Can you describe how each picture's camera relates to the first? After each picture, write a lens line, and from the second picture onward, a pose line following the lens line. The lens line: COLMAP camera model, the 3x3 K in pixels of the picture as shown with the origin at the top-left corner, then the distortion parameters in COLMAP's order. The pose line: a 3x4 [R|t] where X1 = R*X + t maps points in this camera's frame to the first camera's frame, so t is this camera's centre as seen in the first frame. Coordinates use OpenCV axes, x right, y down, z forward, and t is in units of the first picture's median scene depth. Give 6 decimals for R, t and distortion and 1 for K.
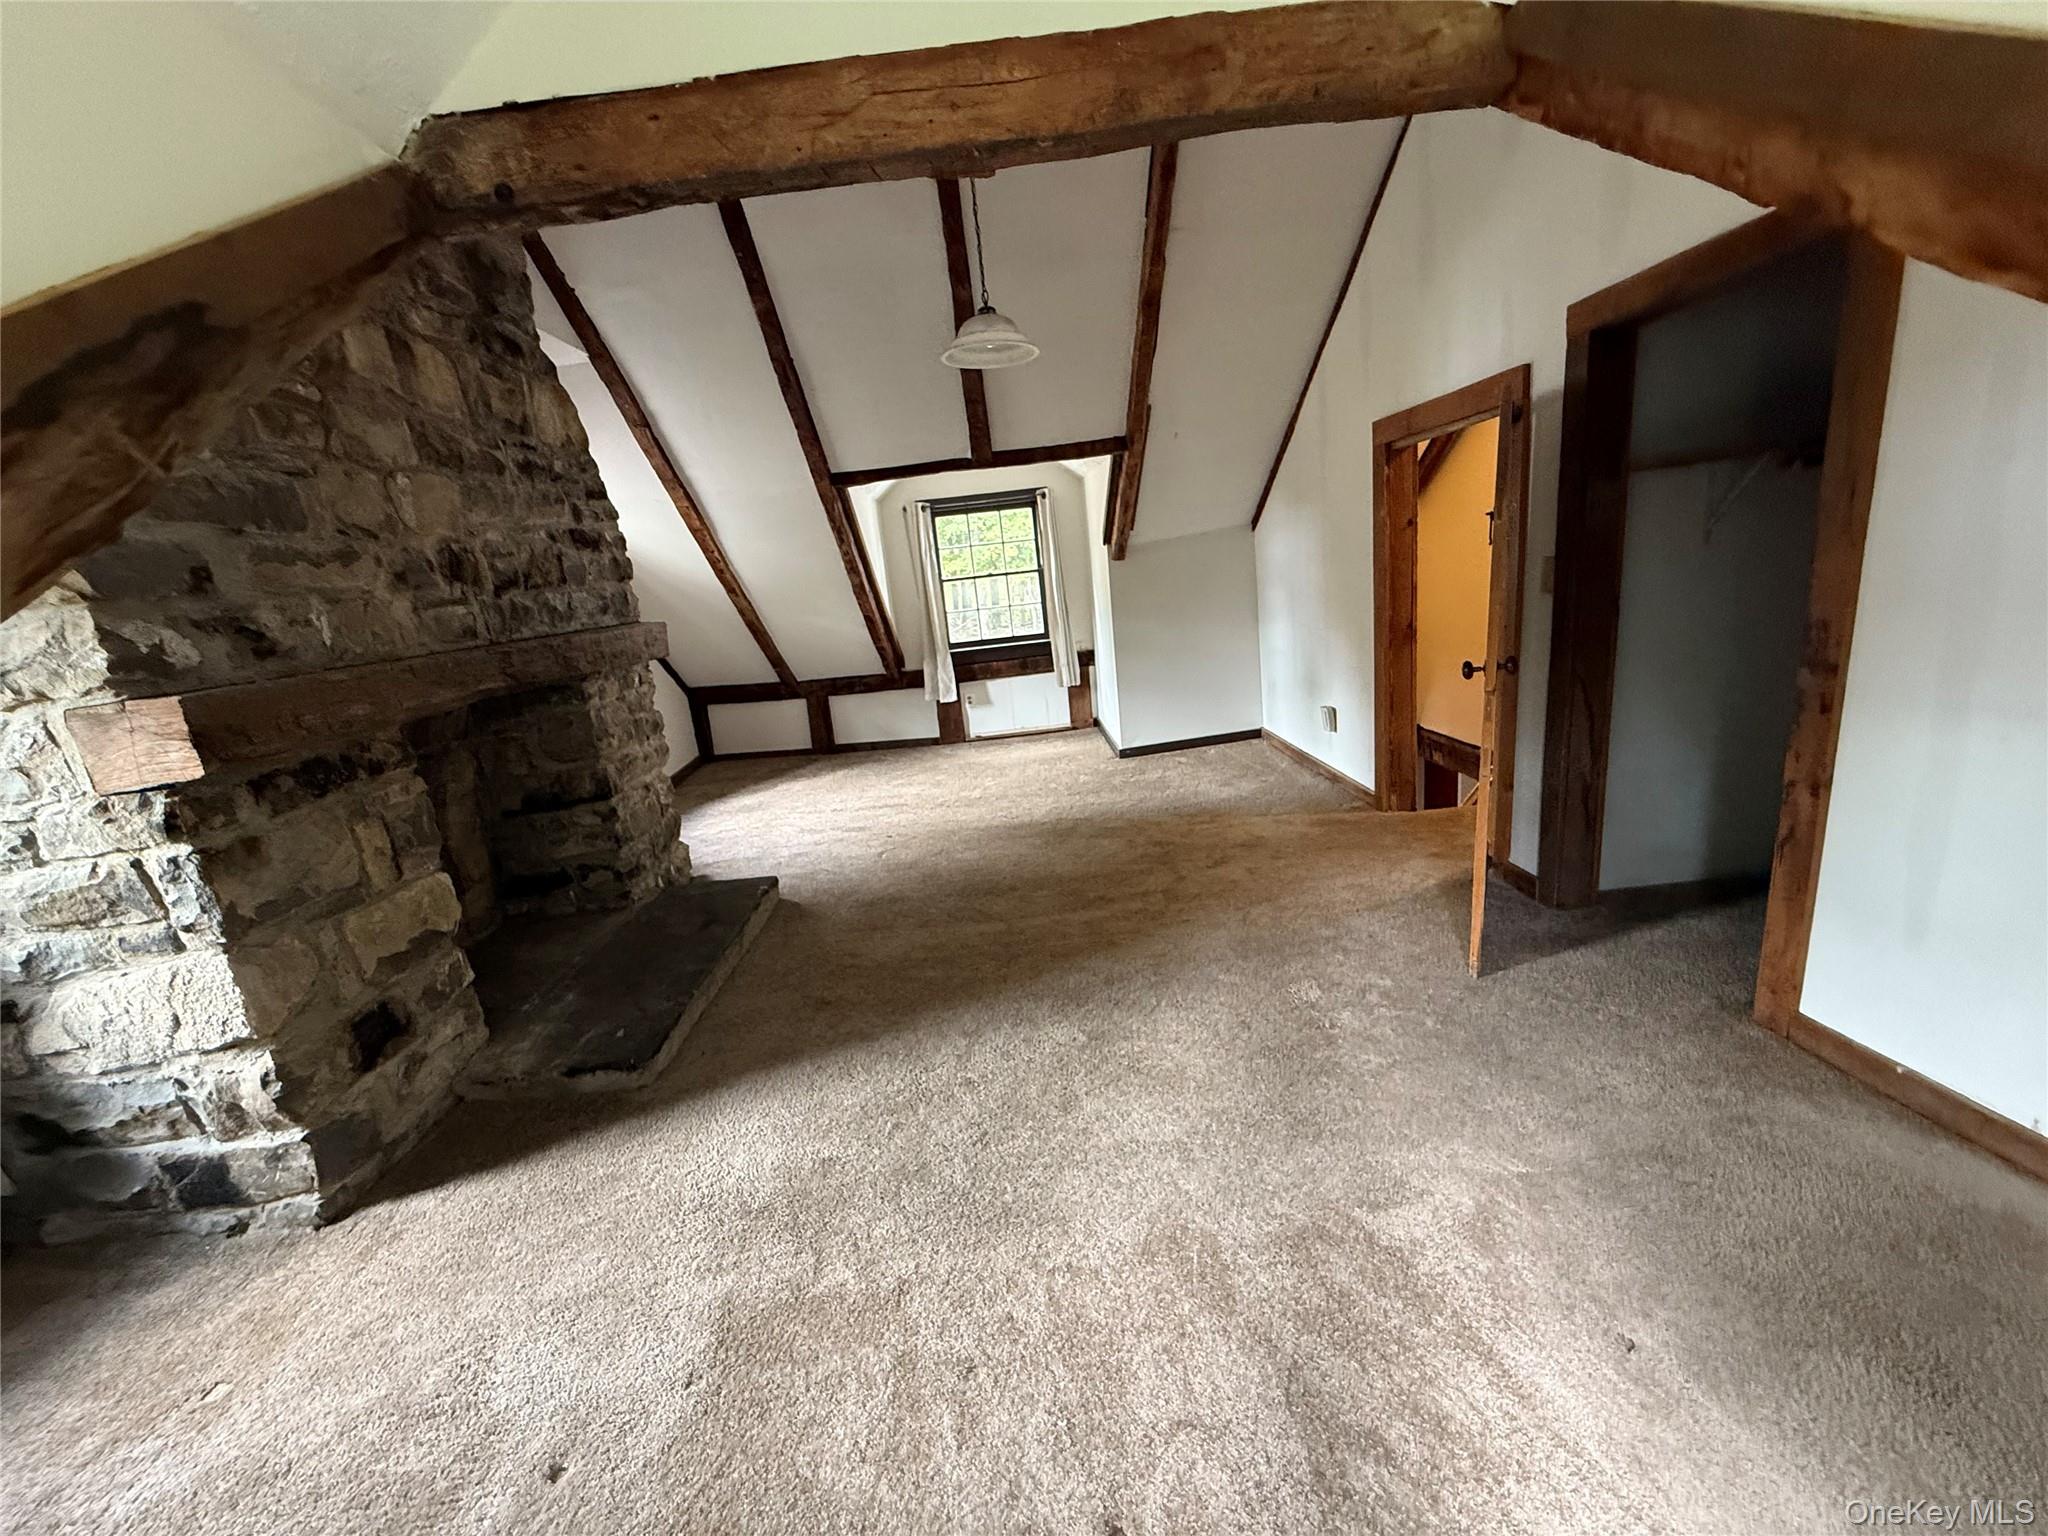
lens RADIAL K [[818.6, 0, 1011.4], [0, 818.6, 772.4], [0, 0, 1]] dist [0.002275, 0.000041]
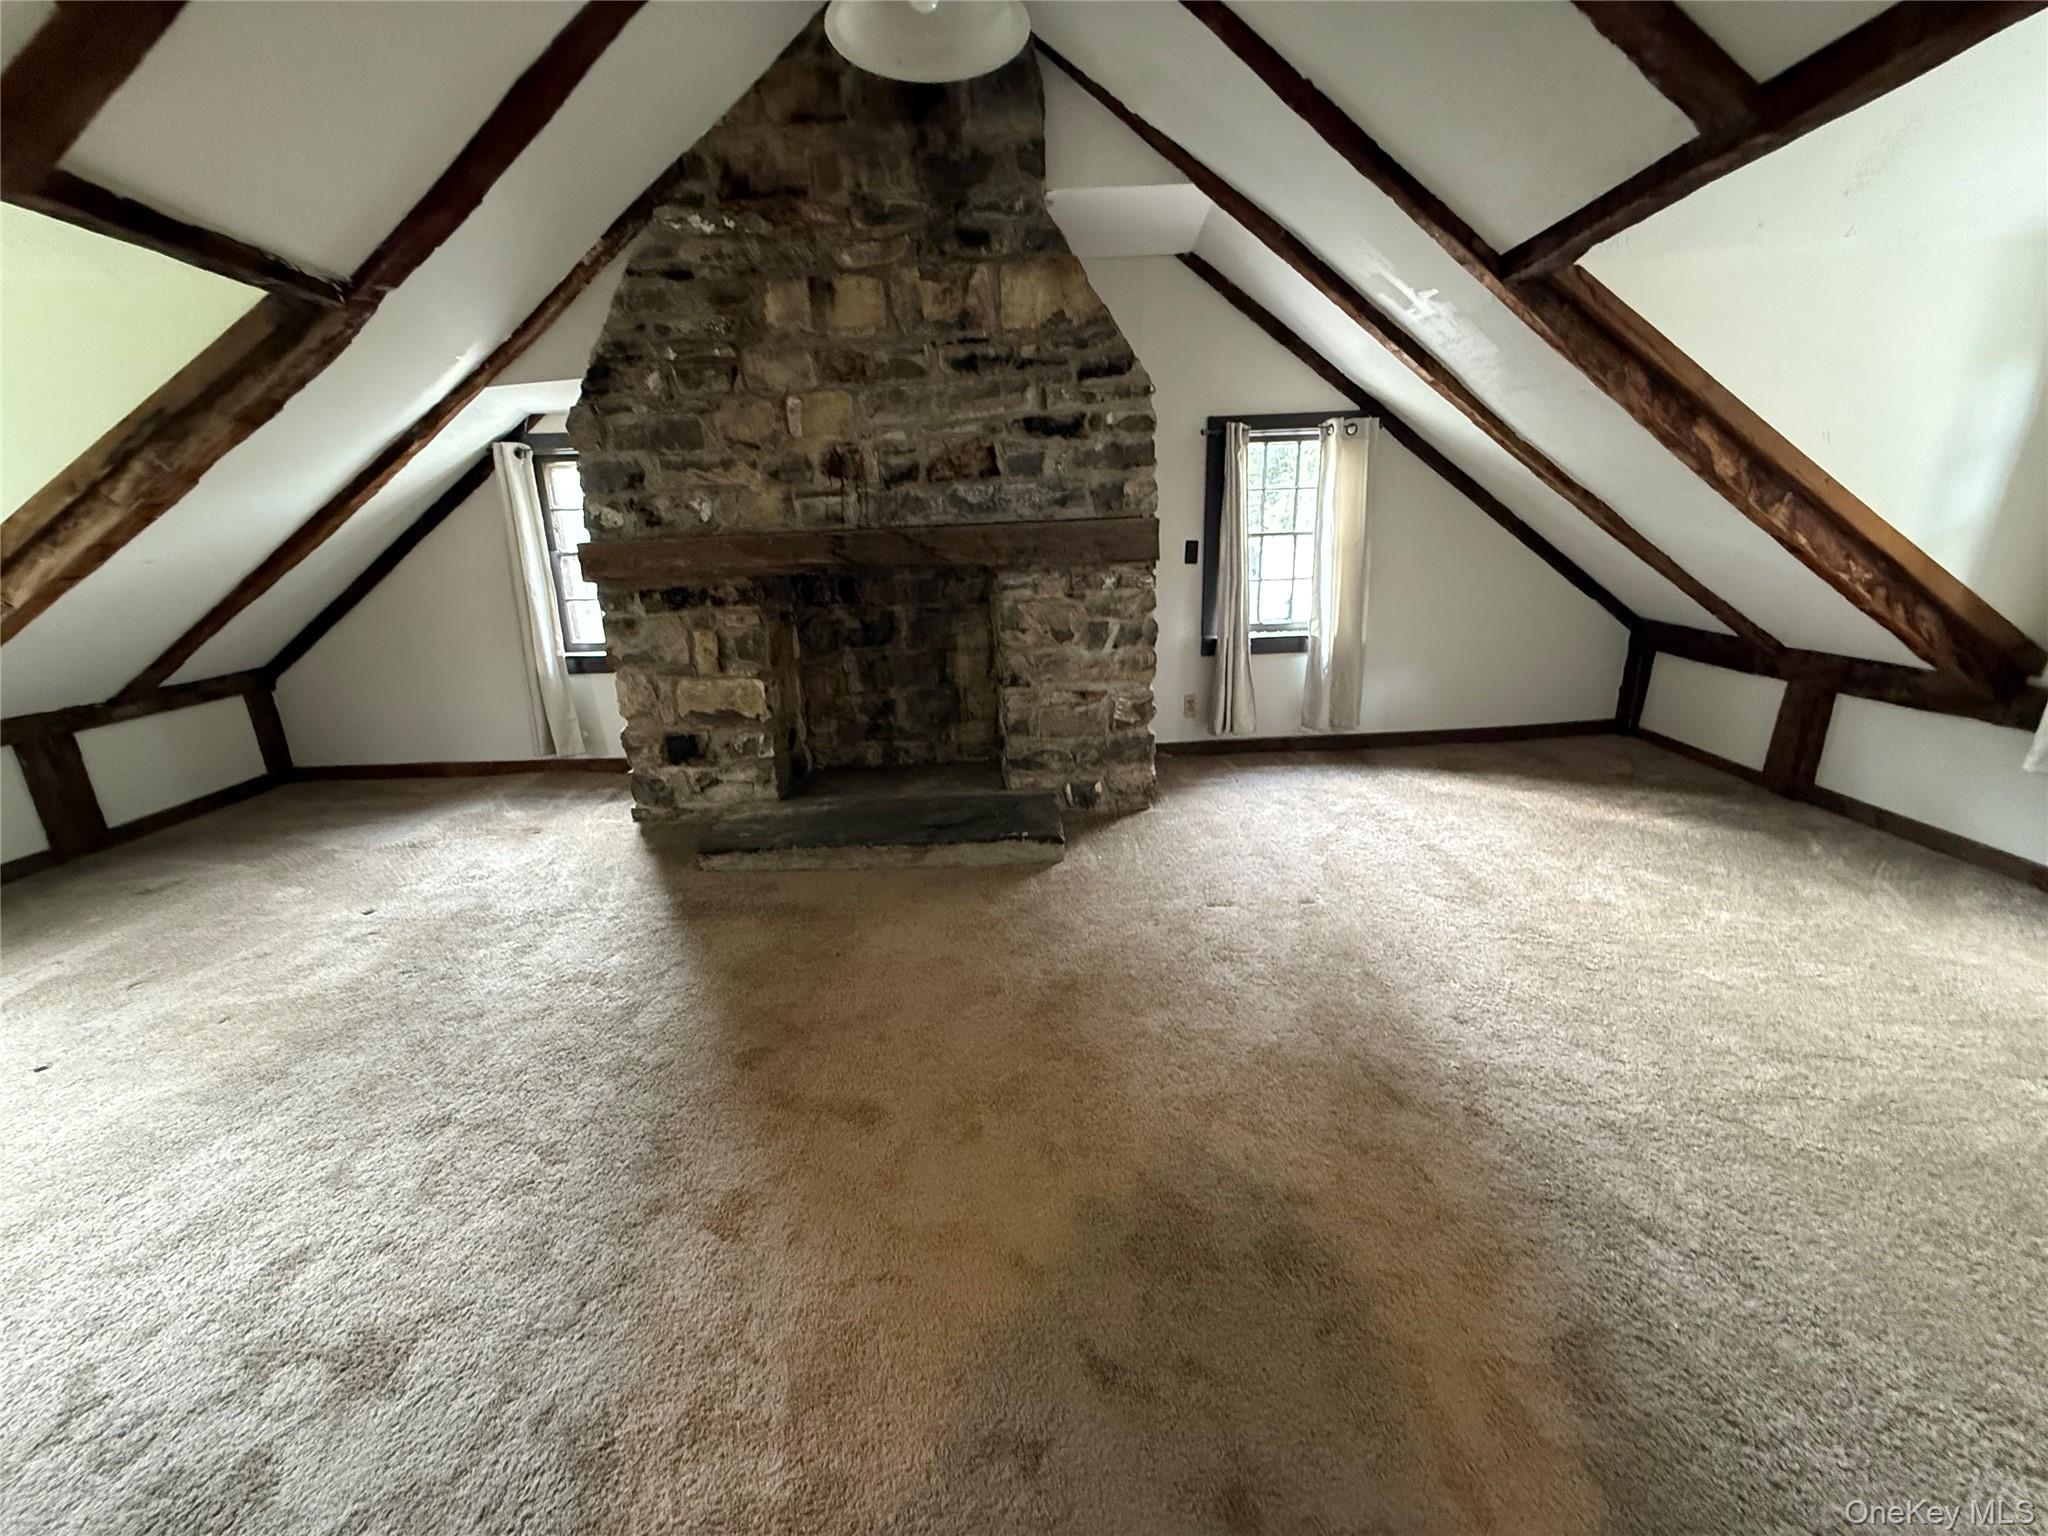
lens RADIAL K [[818.6, 0, 1018.3], [0, 818.6, 767.0], [0, 0, 1]] dist [0.002275, 0.000041]
pose [[-0.006288, 0.374211, -0.927322, 0.741017], [-0.203815, 0.907395, 0.367552, -0.375978], [0.978989, 0.191313, 0.070565, 1.366747]]
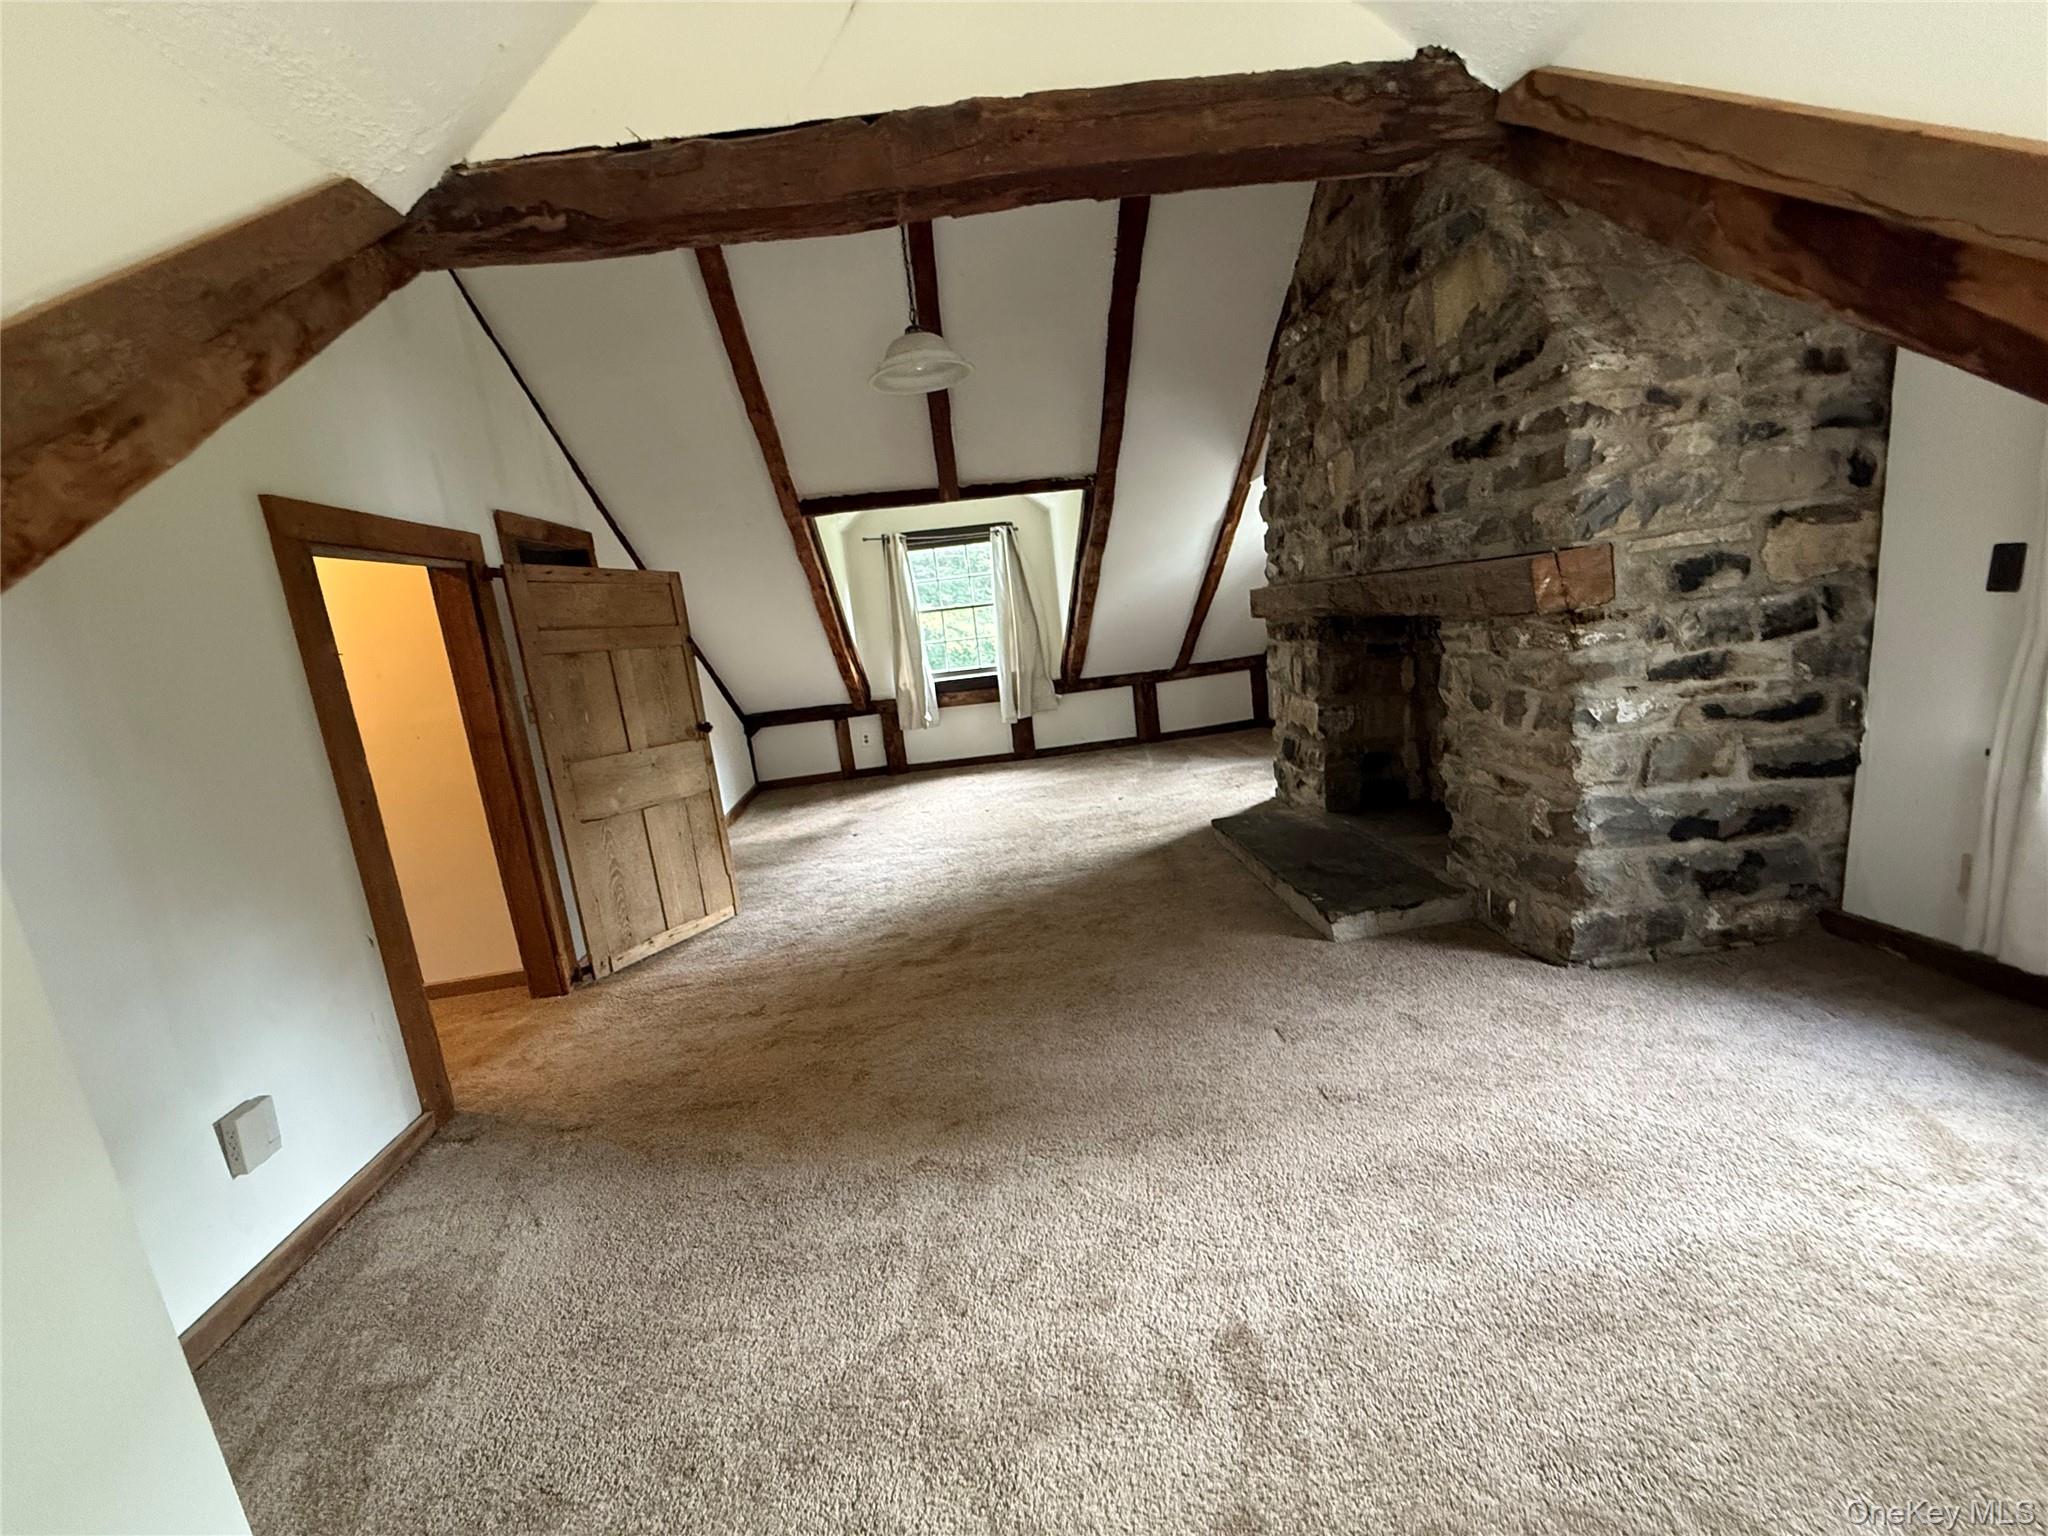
lens RADIAL K [[818.6, 0, 1025.6], [0, 818.6, 772.3], [0, 0, 1]] dist [0.002275, 0.000041]
pose [[-0.973357, 0.228771, -0.015509, -0.029974], [0.200932, 0.883584, 0.422972, -0.602857], [0.110468, 0.408586, -0.906010, 2.526238]]
